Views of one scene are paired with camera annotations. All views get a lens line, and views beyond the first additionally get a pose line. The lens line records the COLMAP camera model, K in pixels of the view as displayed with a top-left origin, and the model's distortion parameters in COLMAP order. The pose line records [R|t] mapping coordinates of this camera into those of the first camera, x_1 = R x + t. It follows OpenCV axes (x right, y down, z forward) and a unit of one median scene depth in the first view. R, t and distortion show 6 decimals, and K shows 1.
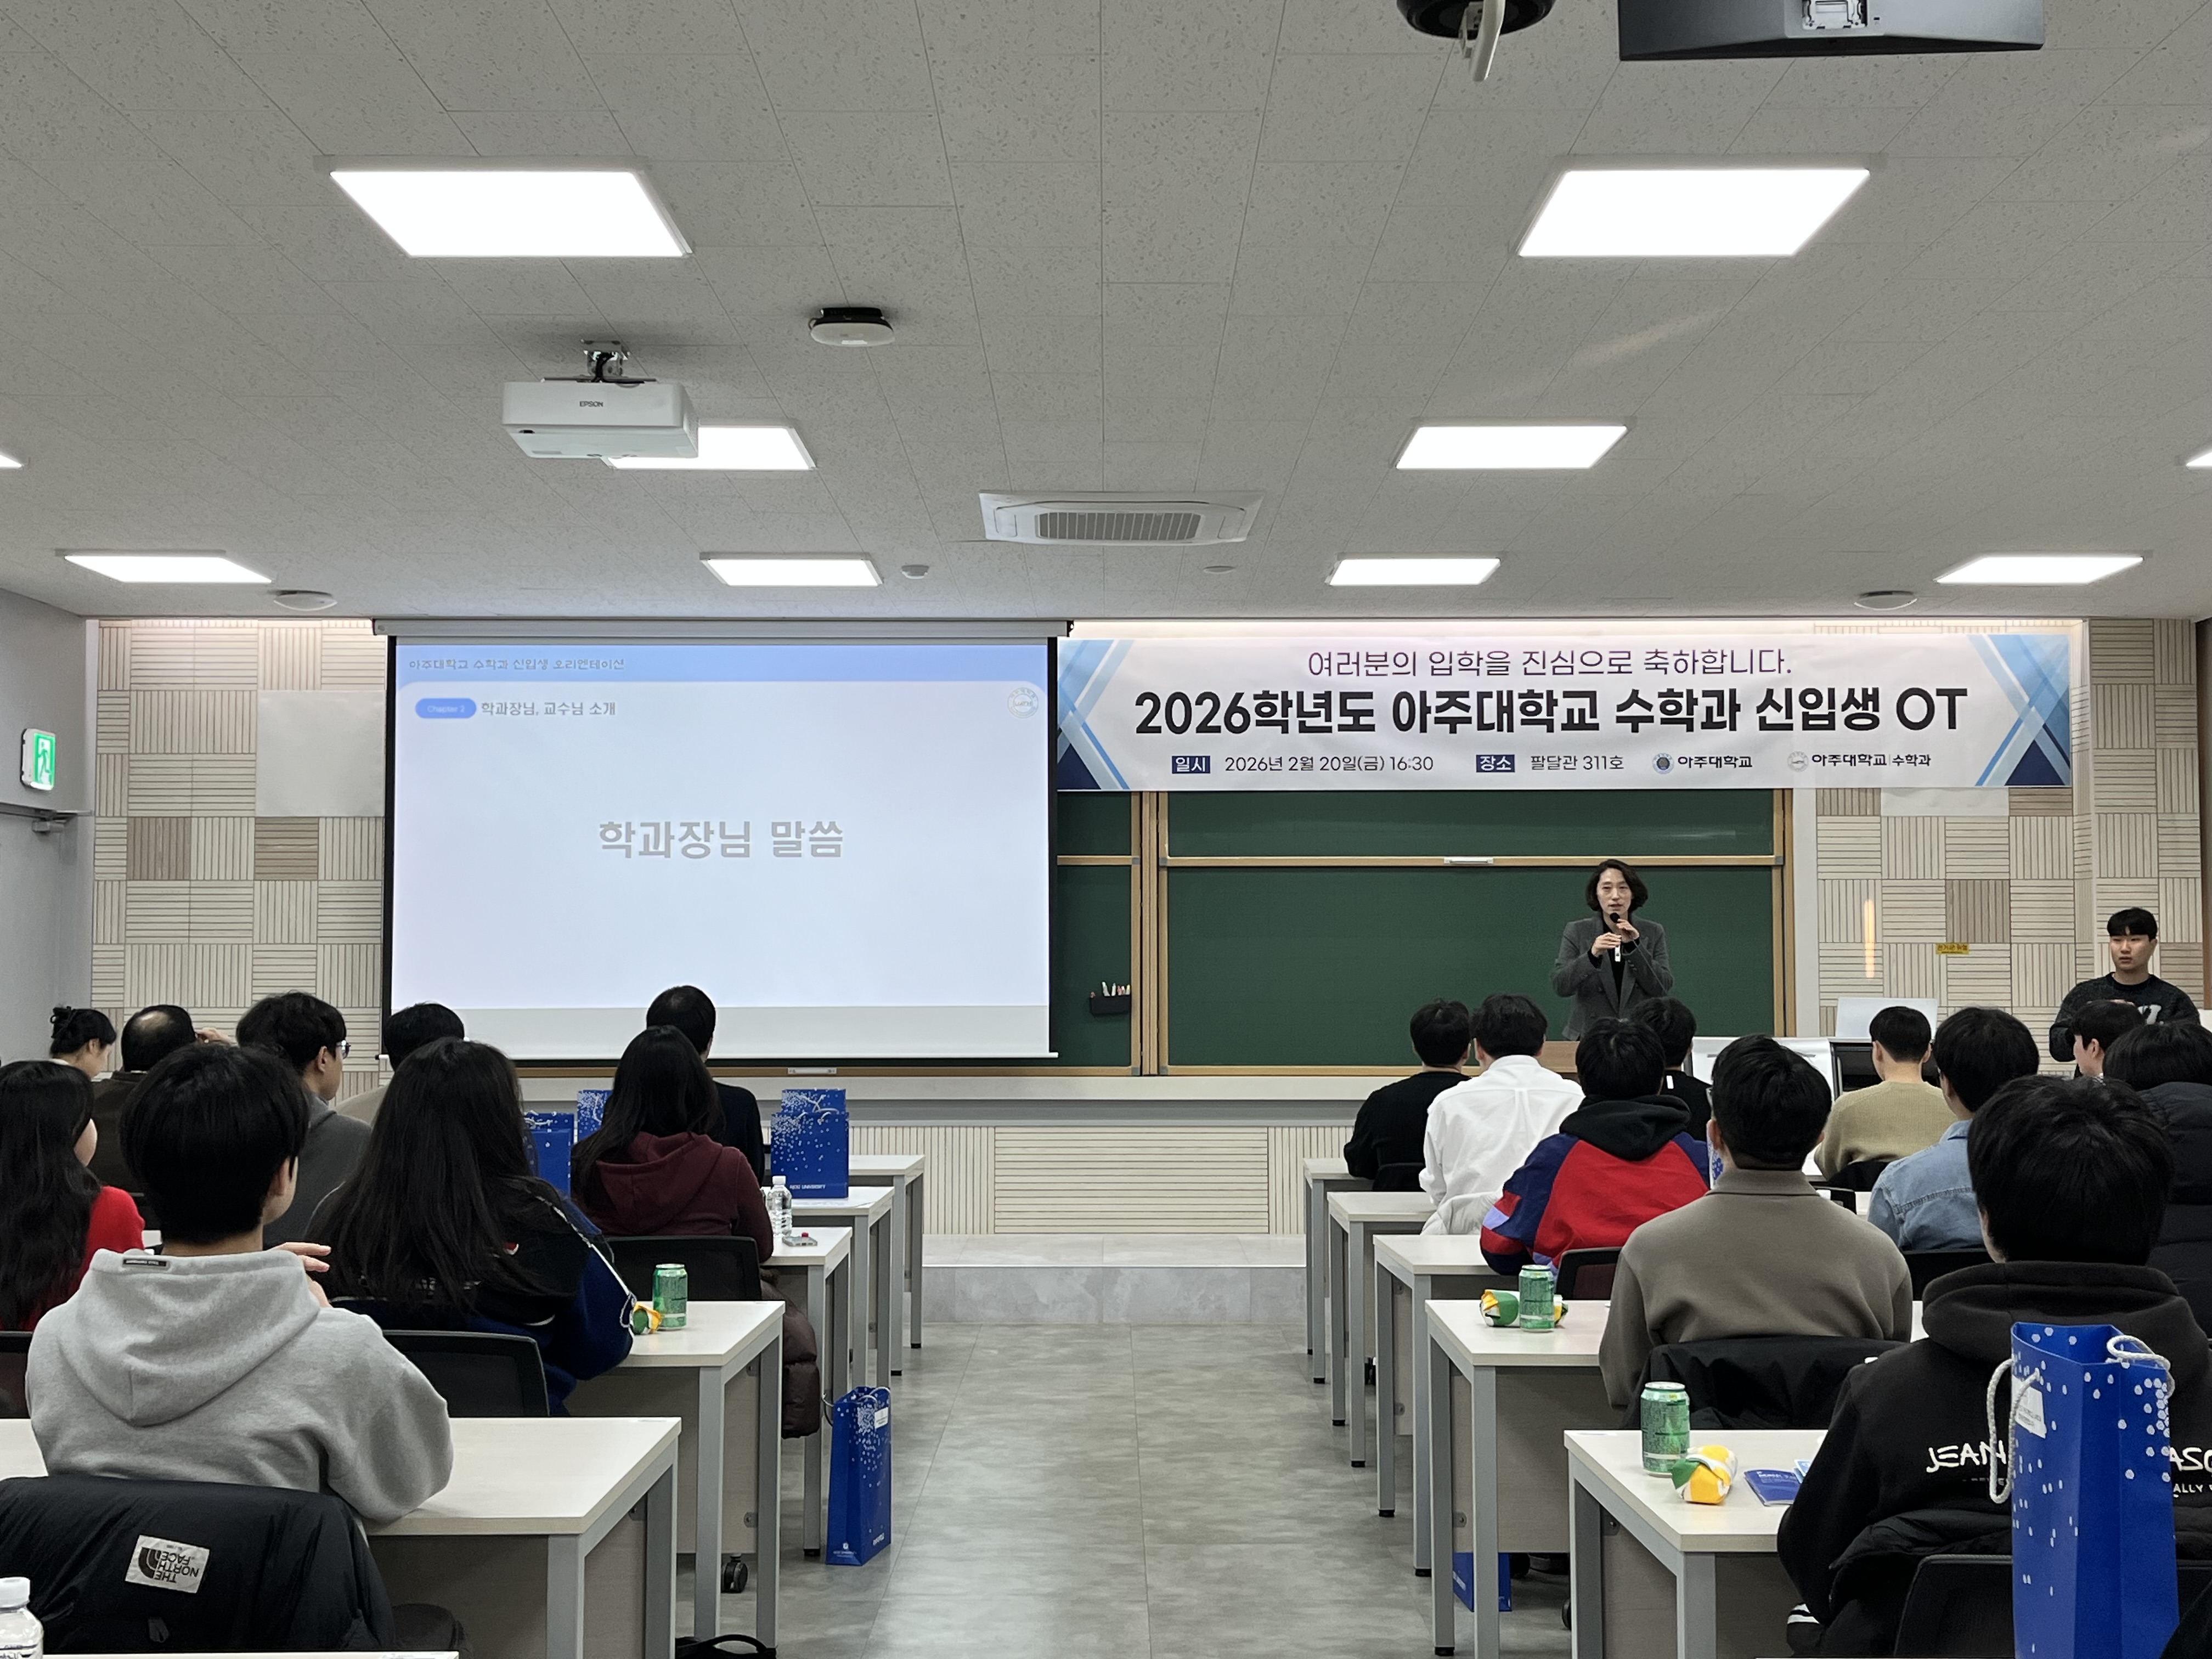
lens RADIAL K [[2635.8, 0, 1106.0], [0, 2635.8, 832.1], [0, 0, 1]] dist [0.048434, 0.000000]
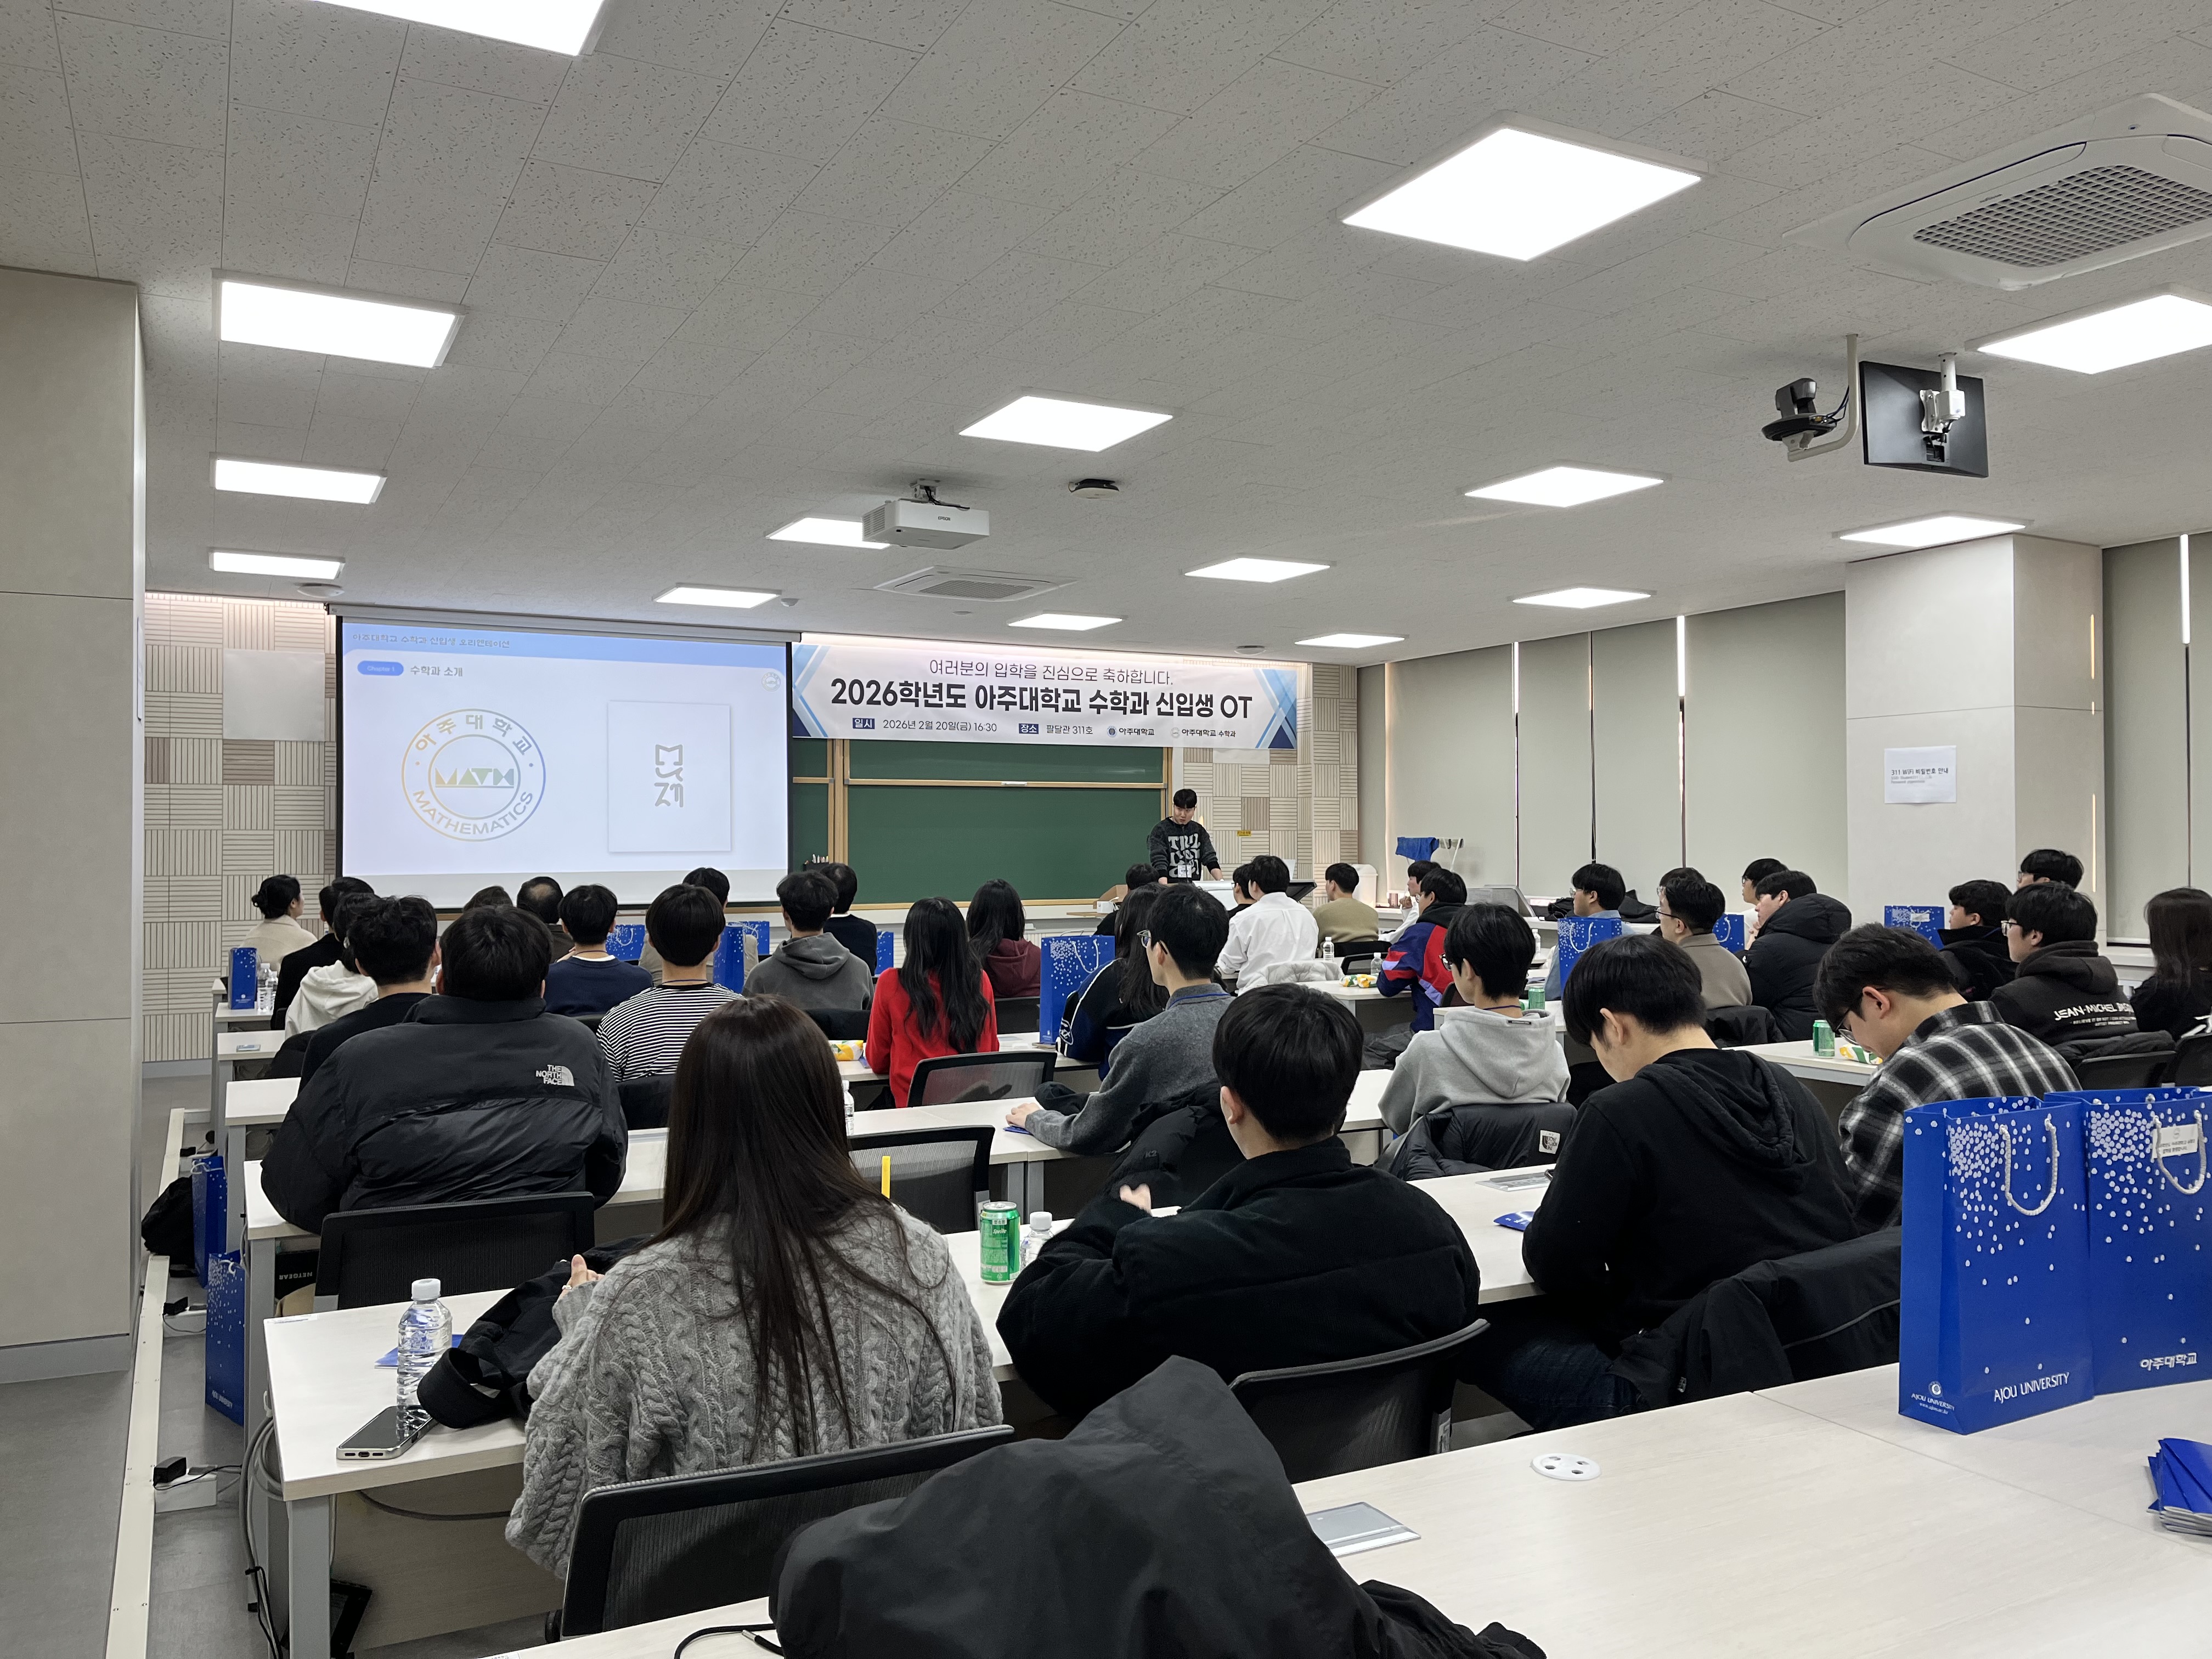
lens RADIAL K [[1670.1, 0, 1111.7], [0, 1670.1, 836.0], [0, 0, 1]] dist [0.052873, -0.045958]
pose [[0.880072, -0.000399, 0.474840, -0.385151], [-0.021608, 0.998930, 0.040888, -0.001469], [-0.474348, -0.046245, 0.879122, -0.010281]]
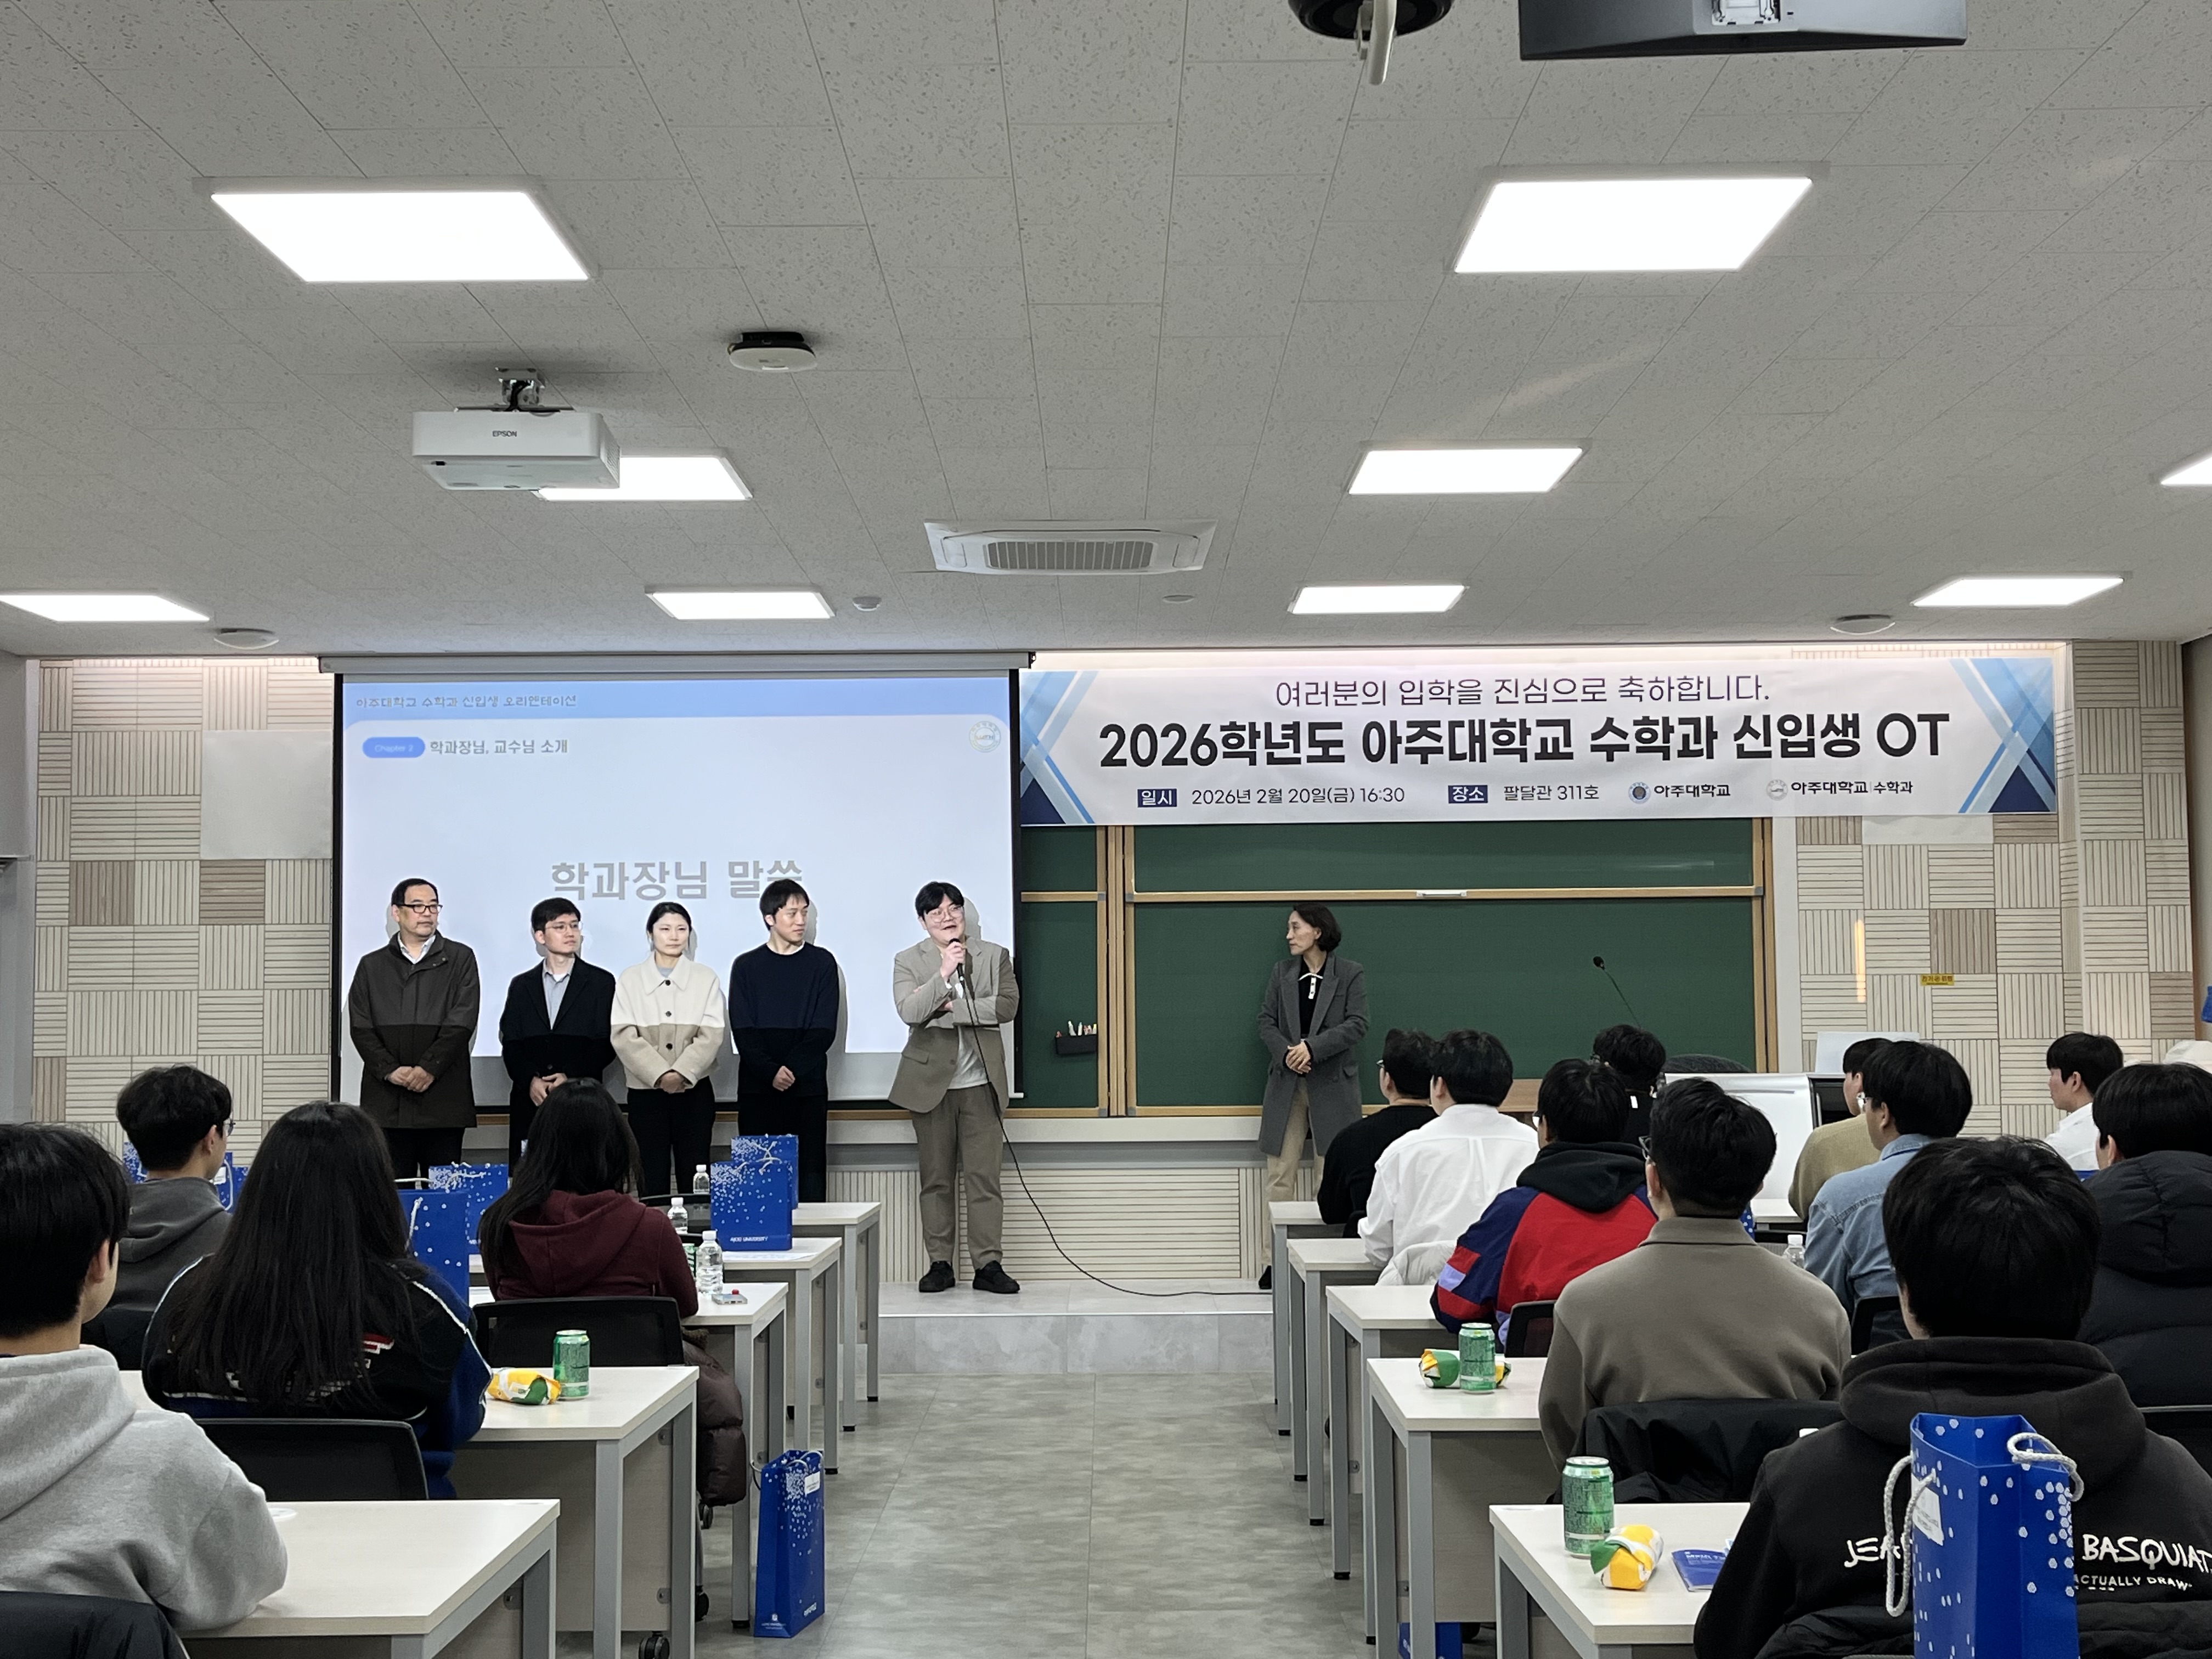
lens RADIAL K [[2654.7, 0, 1104.3], [0, 2654.7, 829.7], [0, 0, 1]] dist [0.052311, 0.000000]
pose [[0.999961, -0.008791, -0.000074, 0.014640], [0.008789, 0.999881, -0.012700, -0.001759], [0.000186, 0.012699, 0.999919, 0.016975]]
